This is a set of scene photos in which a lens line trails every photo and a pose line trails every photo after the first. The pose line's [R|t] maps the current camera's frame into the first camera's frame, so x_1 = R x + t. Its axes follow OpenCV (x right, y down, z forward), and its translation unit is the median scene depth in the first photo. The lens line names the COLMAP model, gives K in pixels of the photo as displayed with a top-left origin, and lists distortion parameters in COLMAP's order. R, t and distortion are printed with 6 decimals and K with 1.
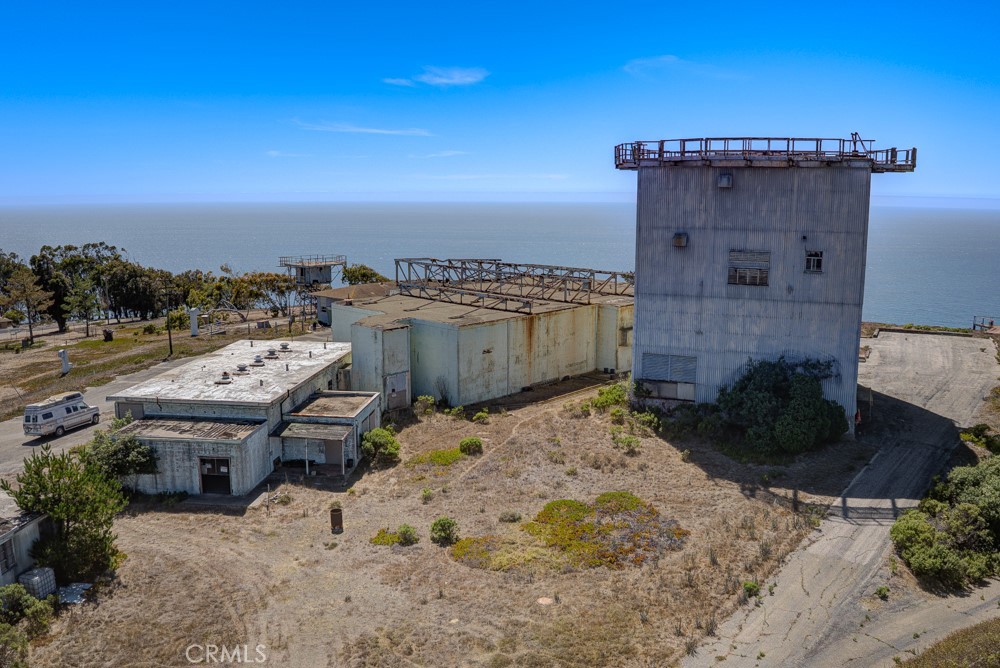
lens RADIAL K [[827.1, 0, 502.6], [0, 827.1, 331.8], [0, 0, 1]] dist [-0.101903, -0.016625]
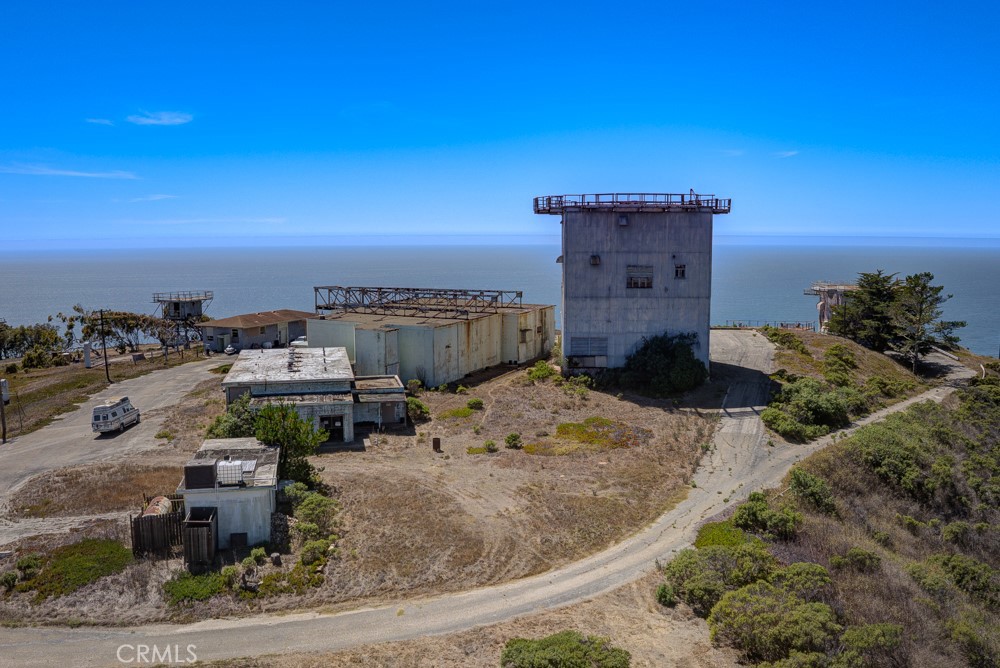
lens RADIAL K [[827.1, 0, 498.5], [0, 827.1, 332.6], [0, 0, 1]] dist [-0.101903, -0.016625]
pose [[0.946439, -0.043273, 0.319969, -0.451171], [0.059246, 0.997428, -0.040350, 0.073225], [-0.317400, 0.057146, 0.946568, -0.377078]]
